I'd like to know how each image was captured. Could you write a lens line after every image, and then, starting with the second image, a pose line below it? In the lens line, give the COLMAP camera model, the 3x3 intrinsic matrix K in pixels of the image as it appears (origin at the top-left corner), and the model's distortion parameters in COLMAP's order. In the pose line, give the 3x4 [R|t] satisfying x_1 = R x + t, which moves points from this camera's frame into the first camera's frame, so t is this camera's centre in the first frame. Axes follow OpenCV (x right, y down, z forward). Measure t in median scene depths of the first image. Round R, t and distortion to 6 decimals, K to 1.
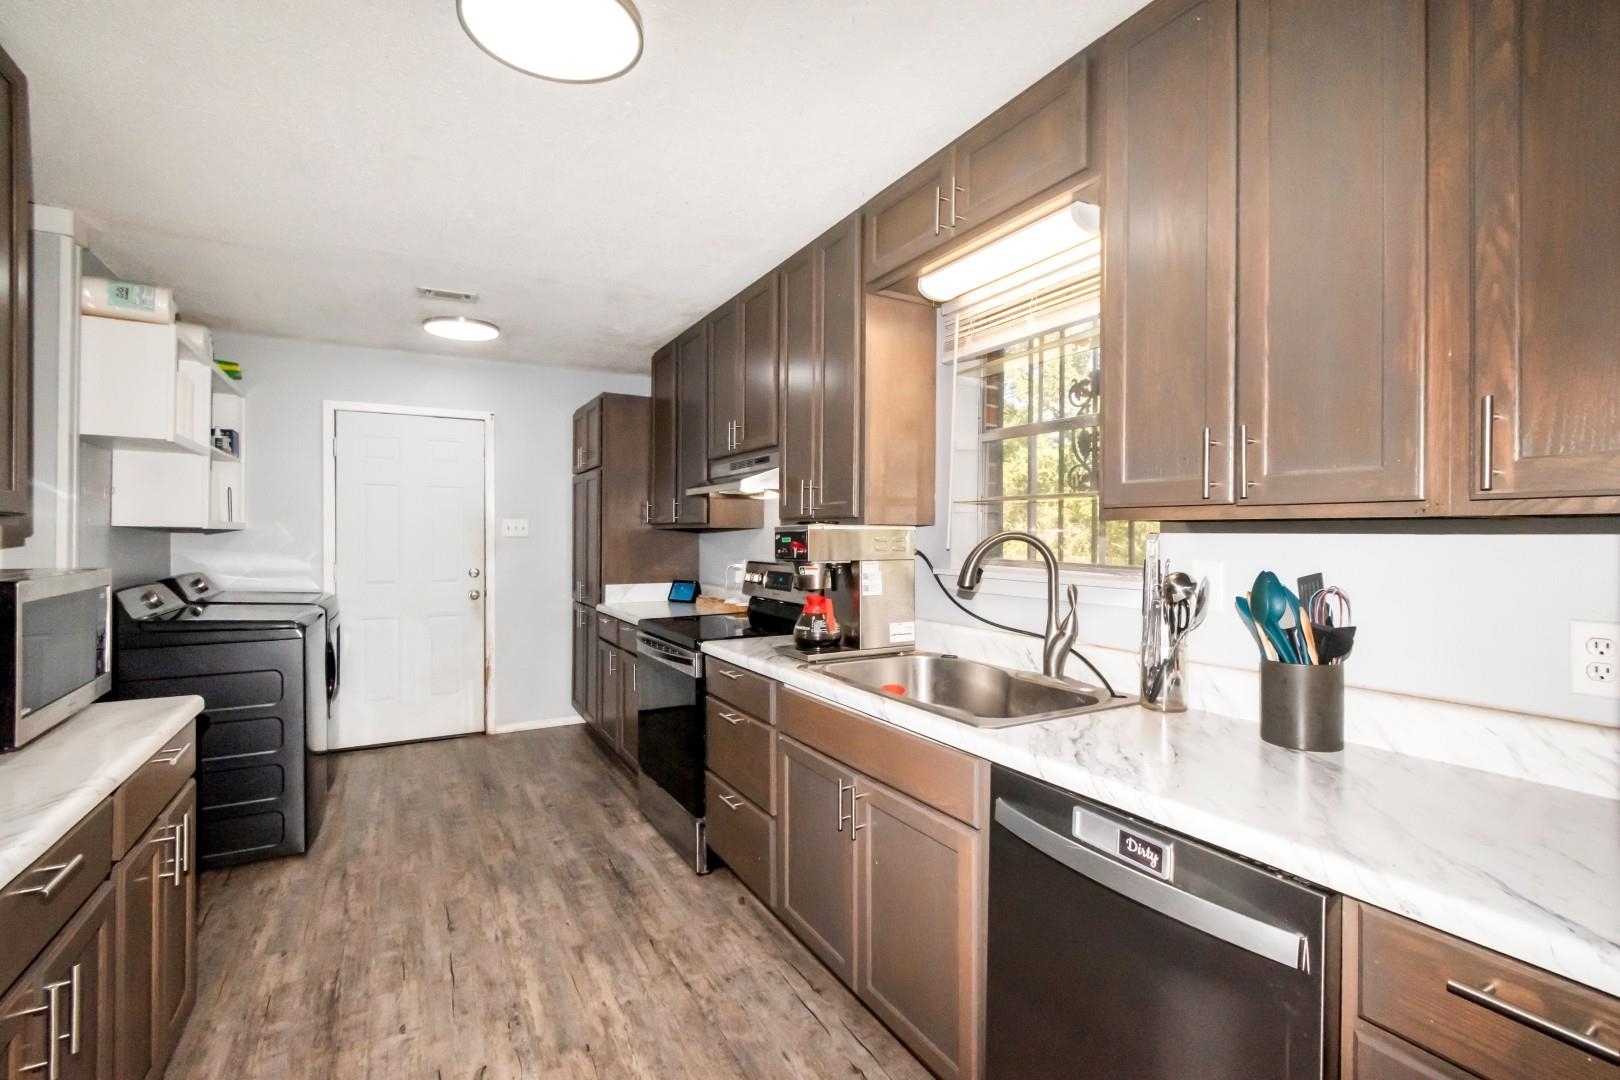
lens RADIAL K [[731.6, 0, 810.0], [0, 731.6, 540.0], [0, 0, 1]] dist [-0.000151, -0.000176]
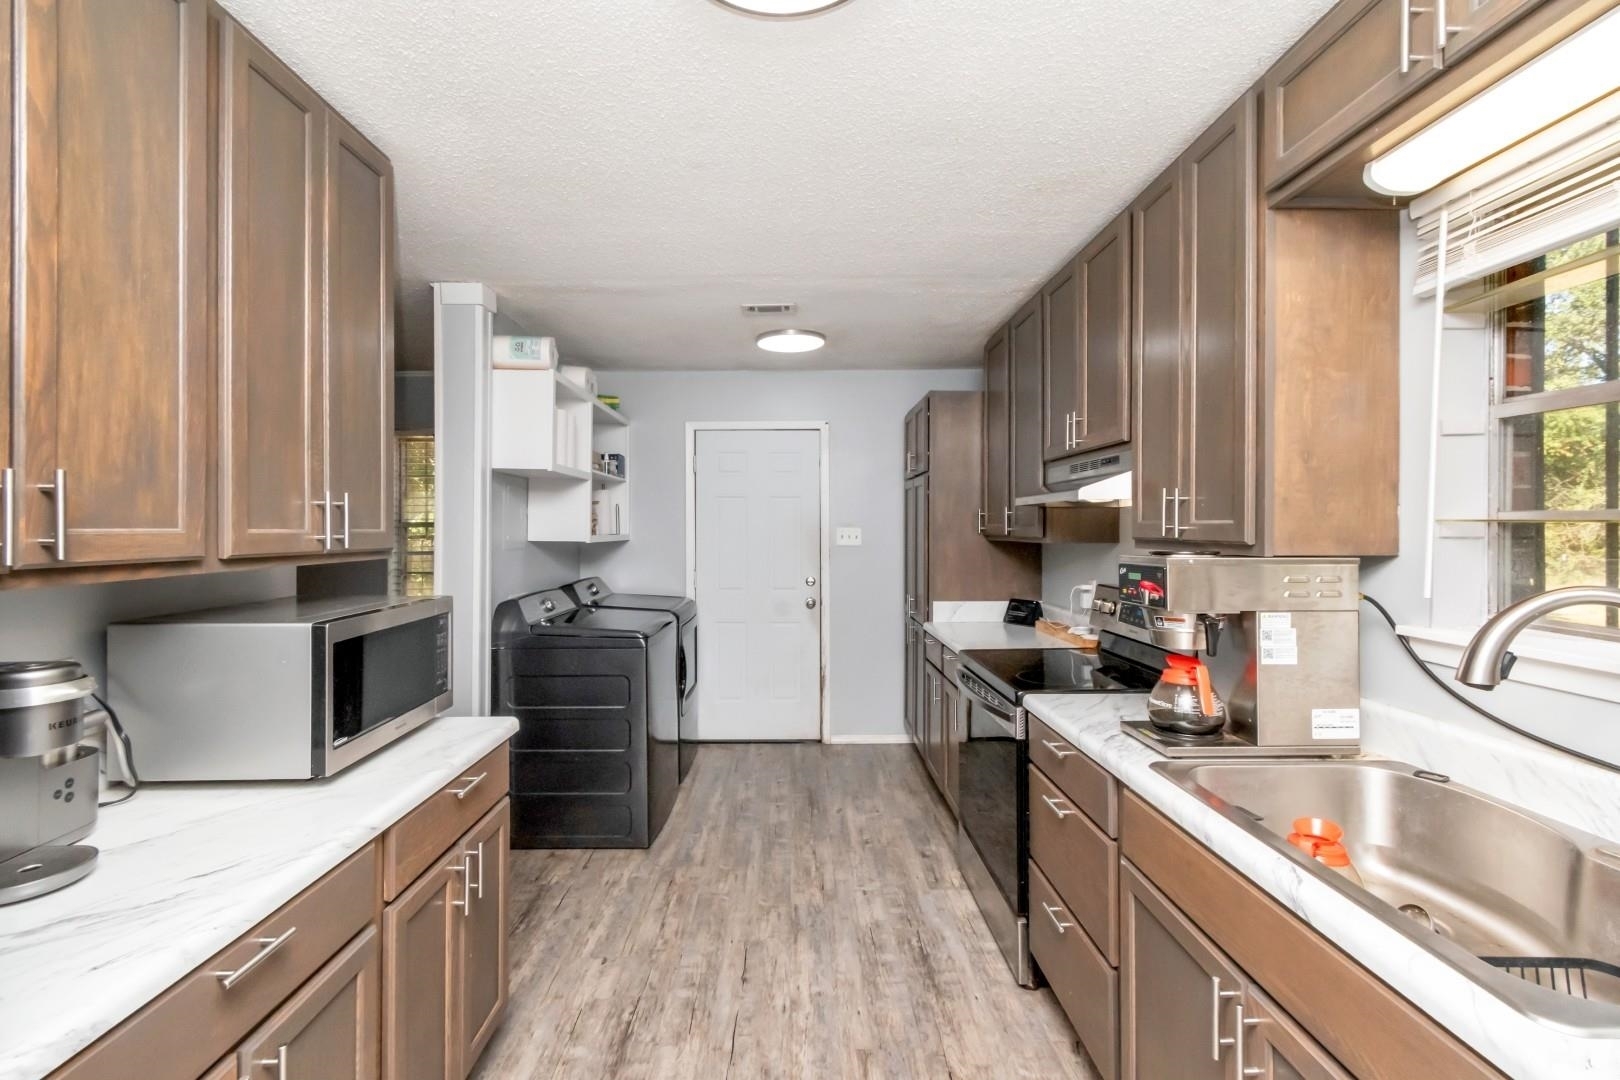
lens RADIAL K [[727.8, 0, 797.1], [0, 727.8, 527.3], [0, 0, 1]] dist [-0.000873, -0.000788]
pose [[0.874136, -0.003401, -0.485669, 0.022398], [-0.000367, 0.999971, -0.007663, -0.039137], [0.485680, 0.006876, 0.874109, 0.199552]]
